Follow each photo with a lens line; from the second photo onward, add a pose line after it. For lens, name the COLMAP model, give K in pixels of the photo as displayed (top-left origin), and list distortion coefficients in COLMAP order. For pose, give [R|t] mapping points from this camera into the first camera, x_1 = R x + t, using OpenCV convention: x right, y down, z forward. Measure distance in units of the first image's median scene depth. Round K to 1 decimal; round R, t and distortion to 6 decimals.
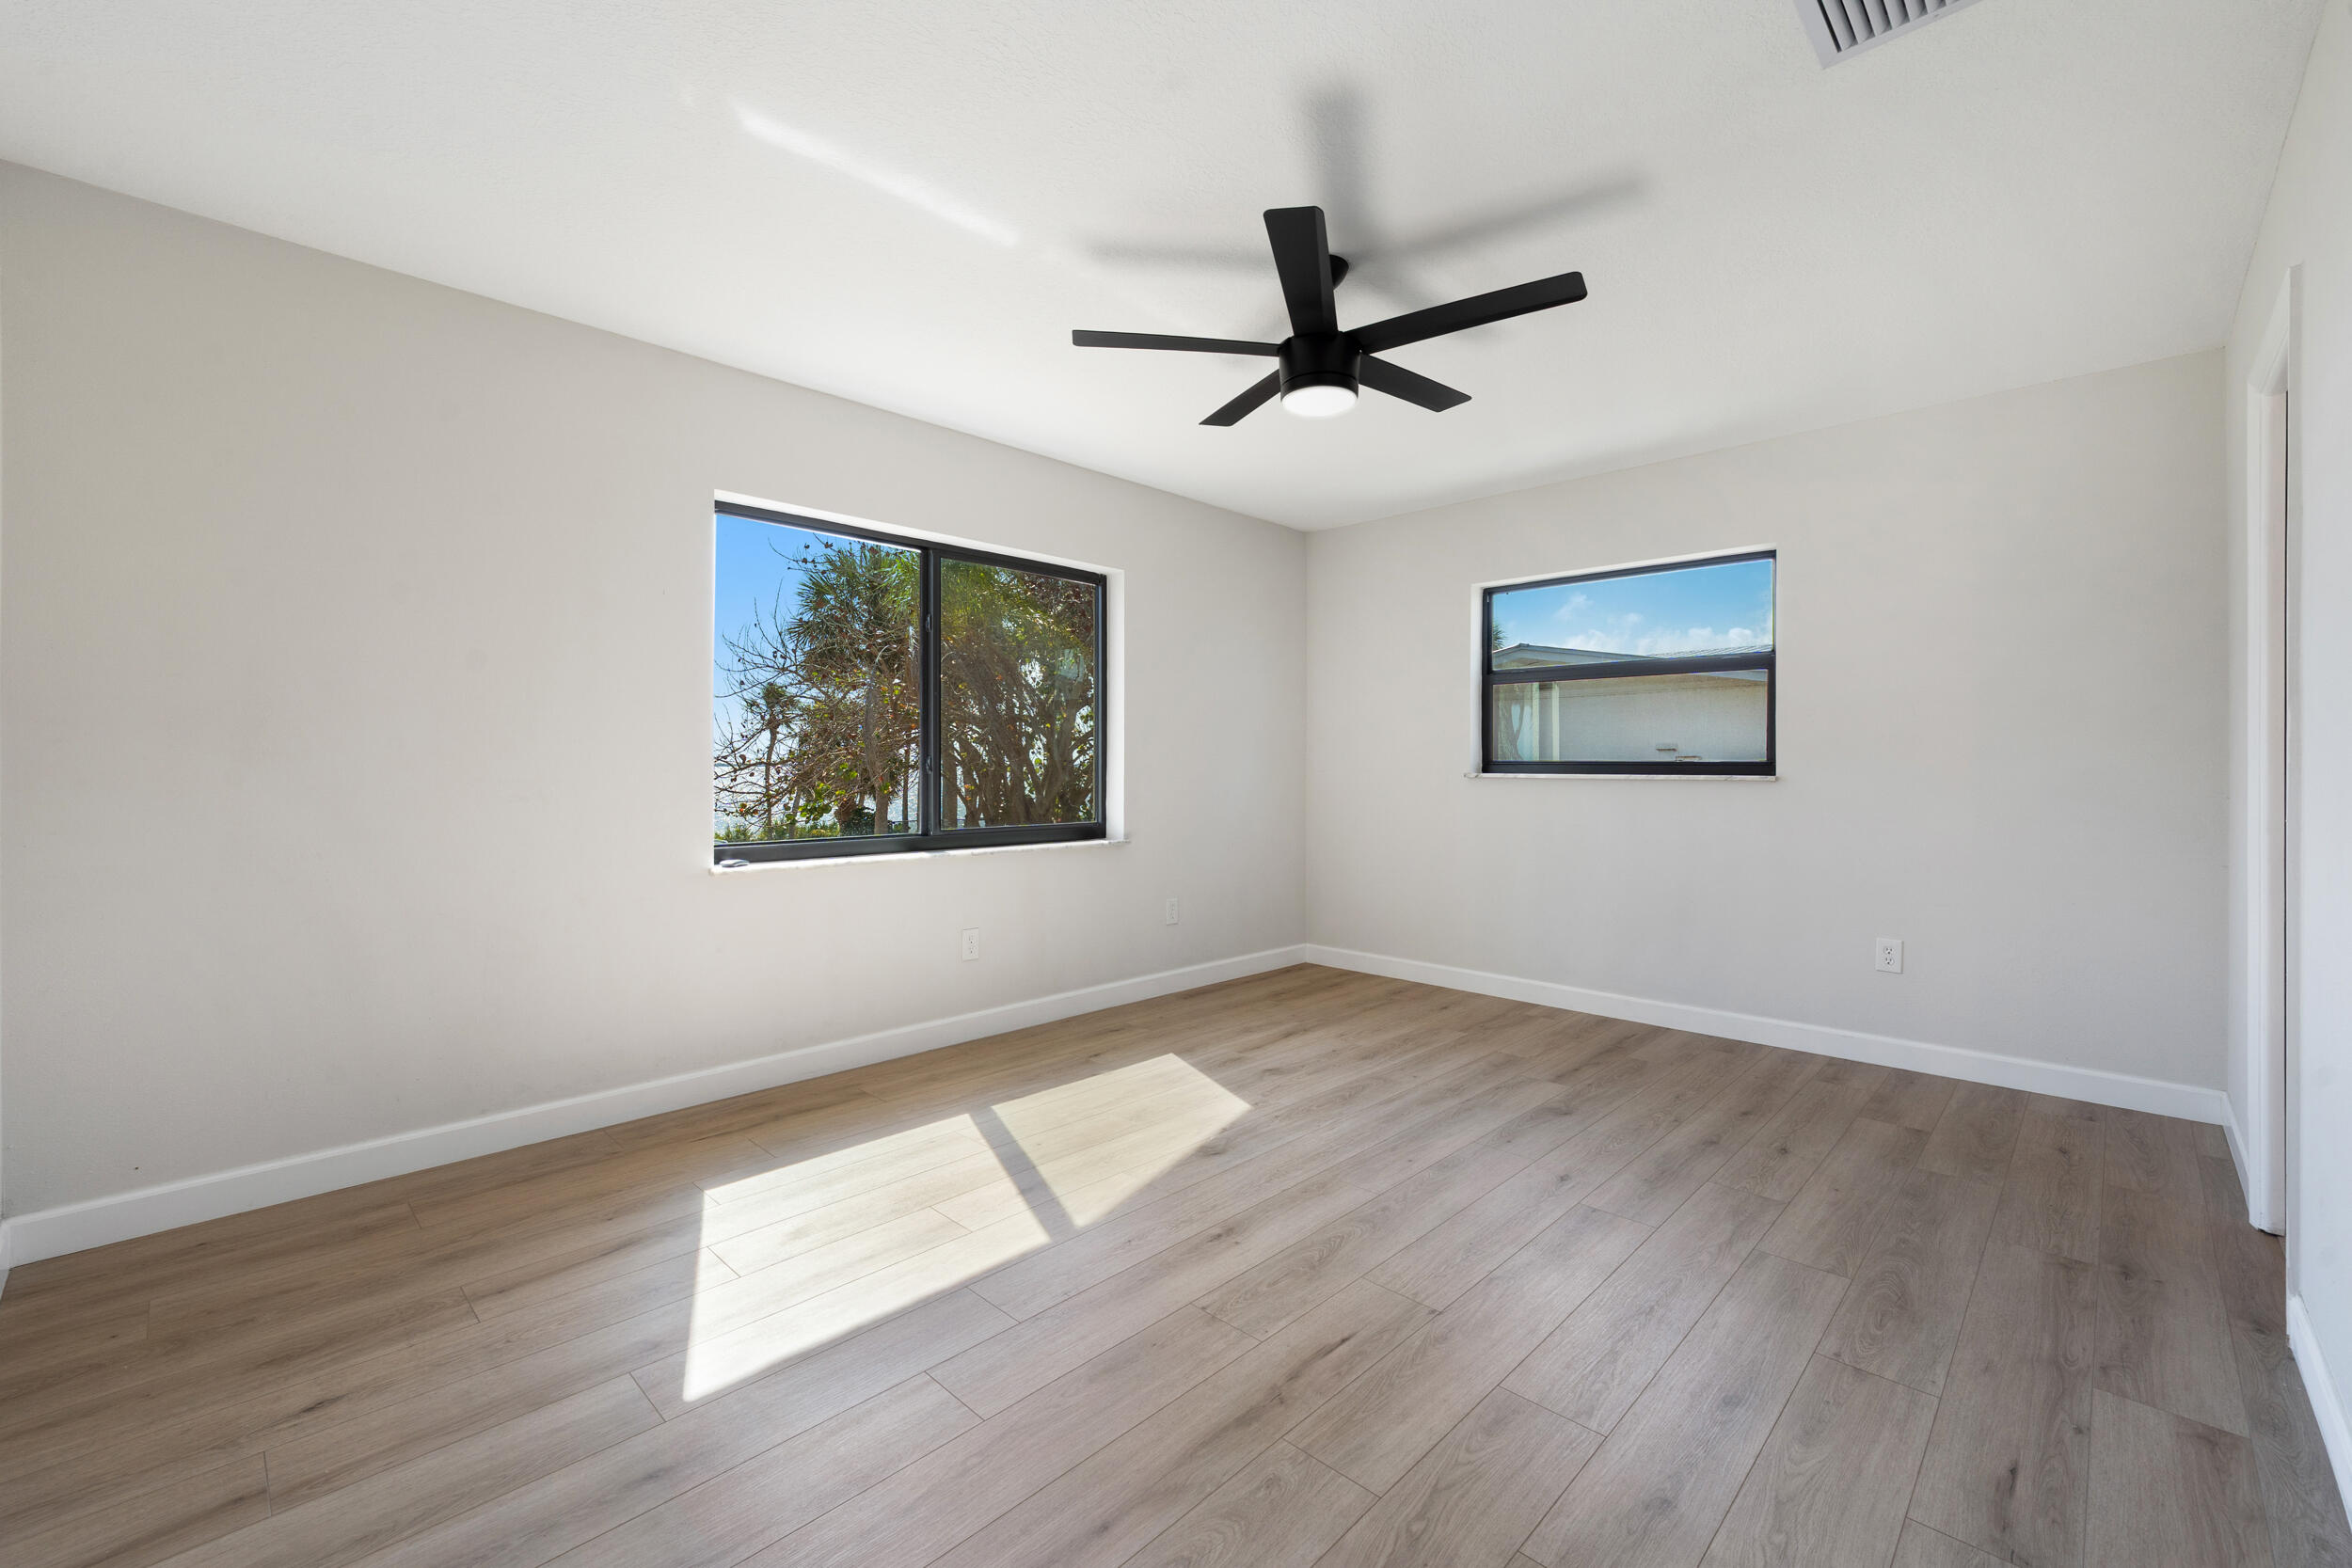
lens RADIAL K [[973.8, 0, 1186.1], [0, 973.8, 784.2], [0, 0, 1]] dist [0.001677, -0.000039]
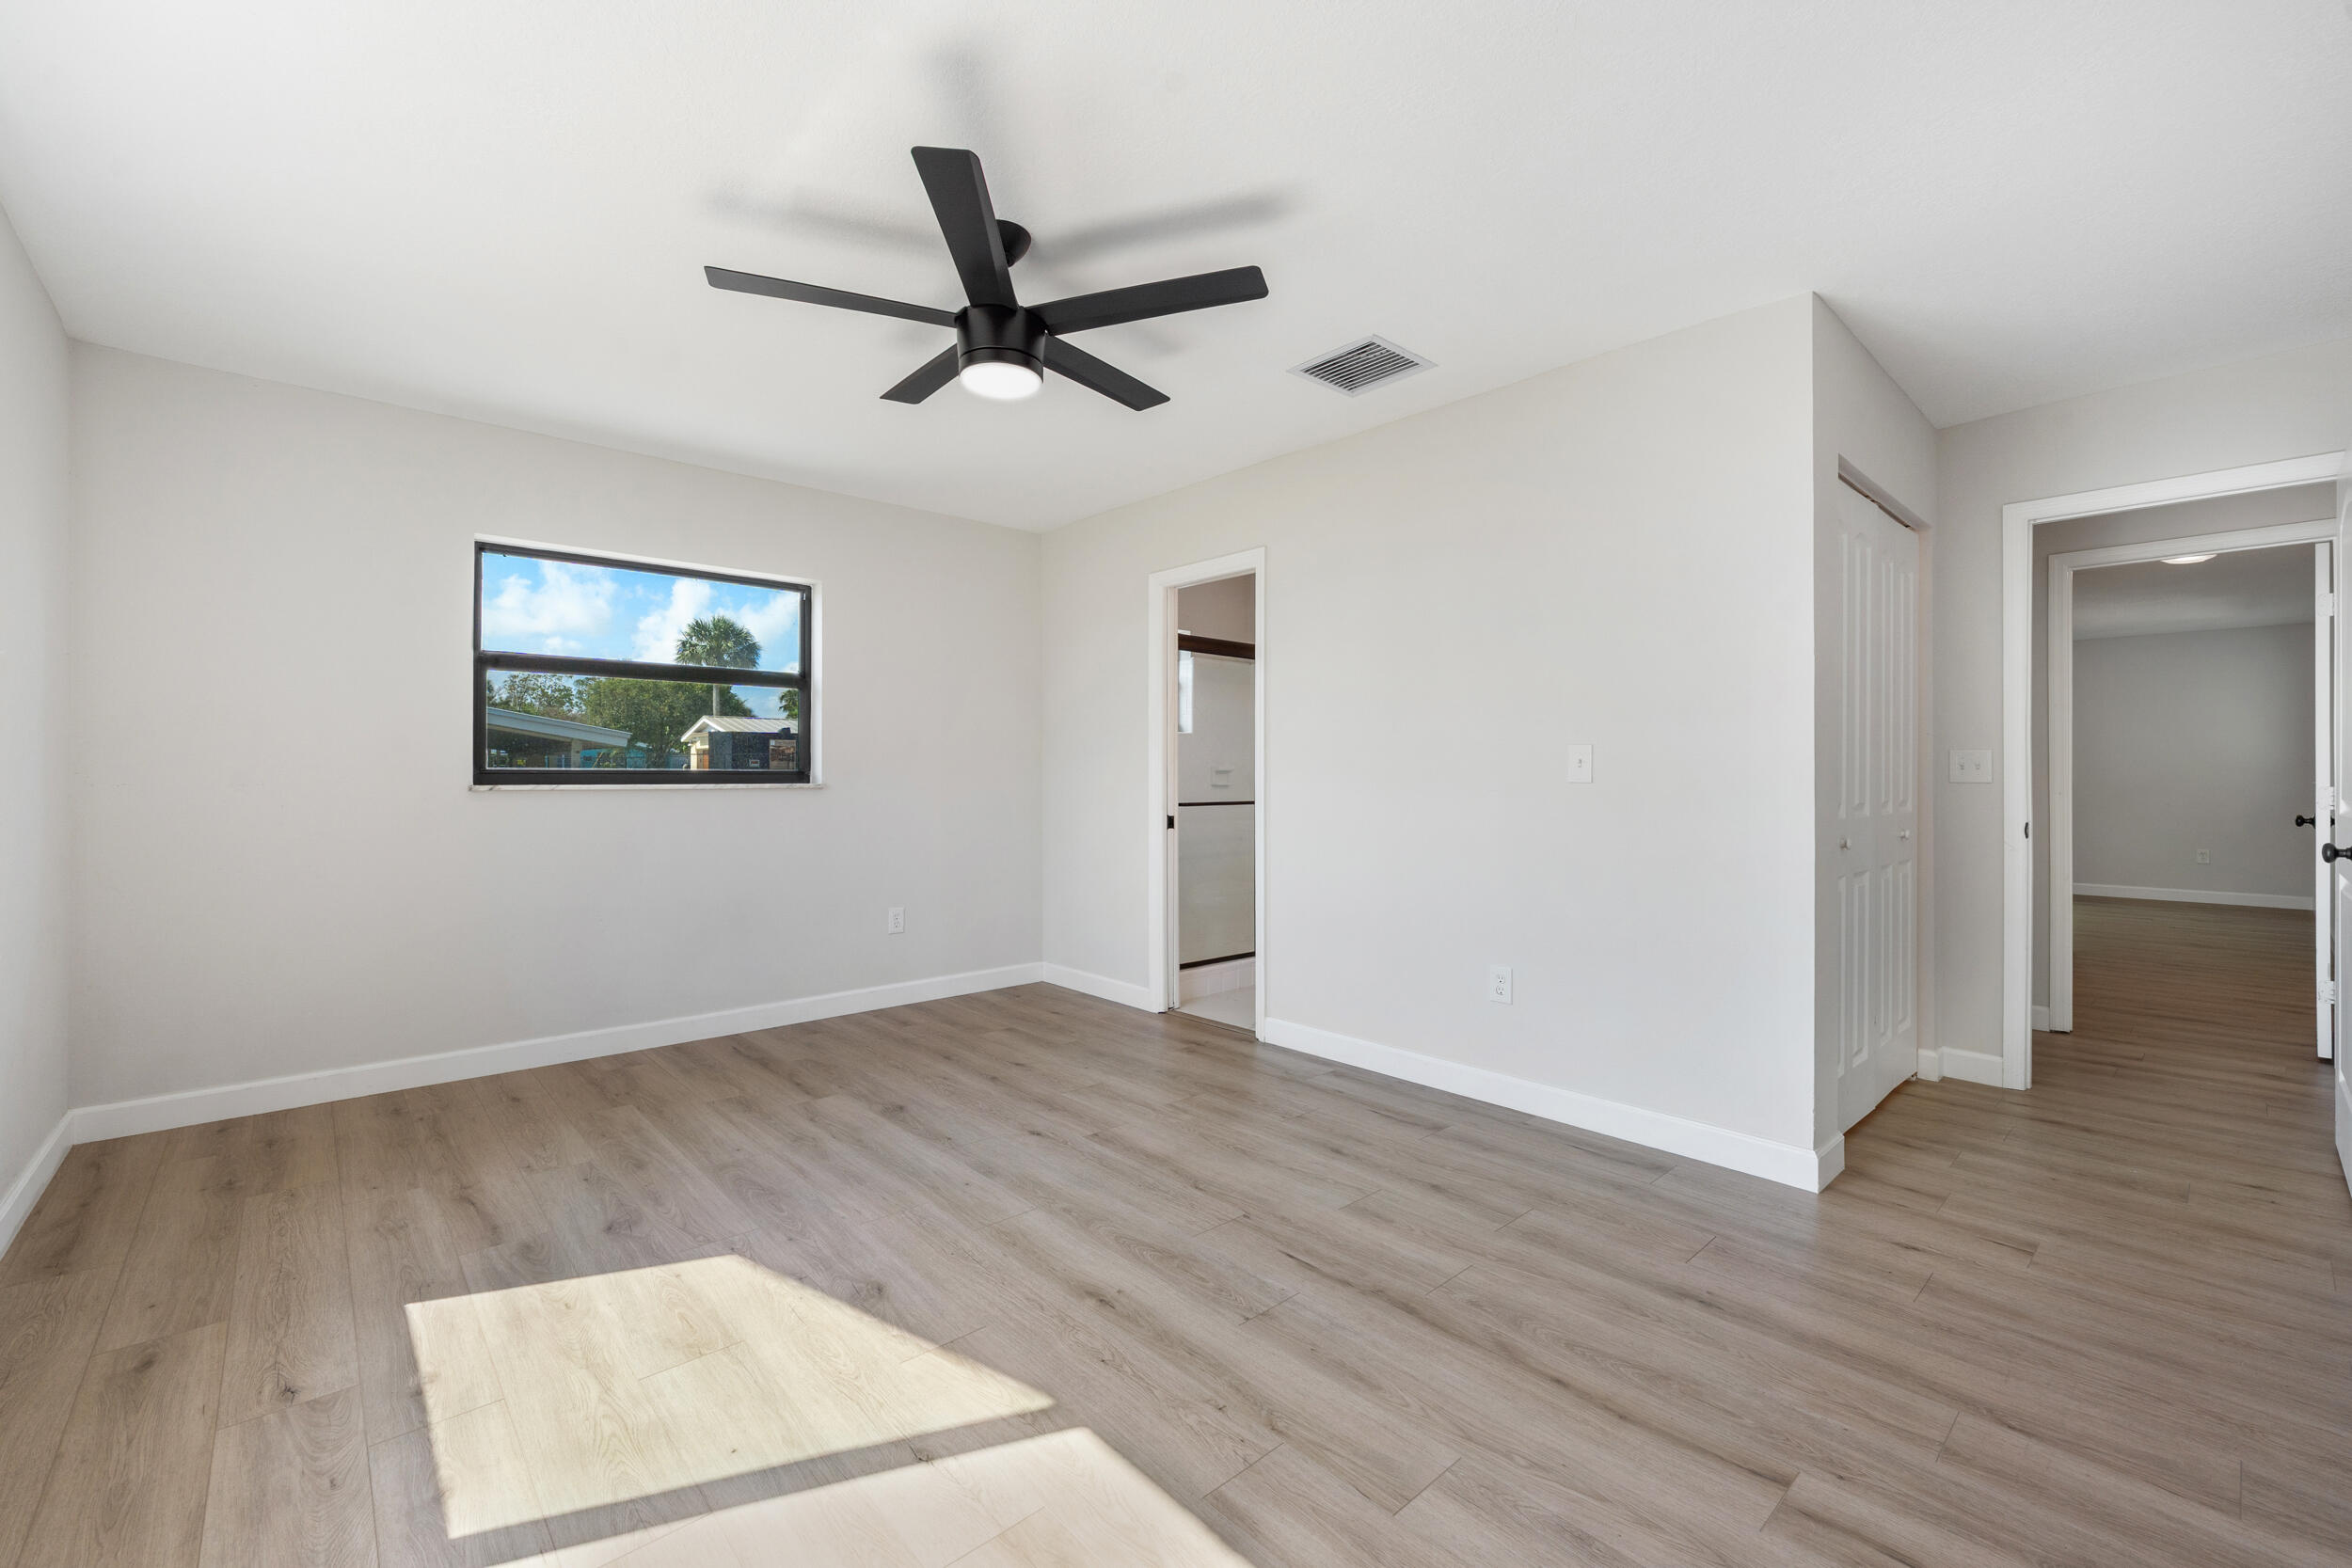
lens RADIAL K [[973.8, 0, 1186.1], [0, 973.8, 784.2], [0, 0, 1]] dist [0.001677, -0.000039]
pose [[0.054520, -0.009582, 0.998467, -0.611068], [0.016690, 0.999823, 0.008683, -0.006354], [-0.998373, 0.016191, 0.054670, 0.636513]]
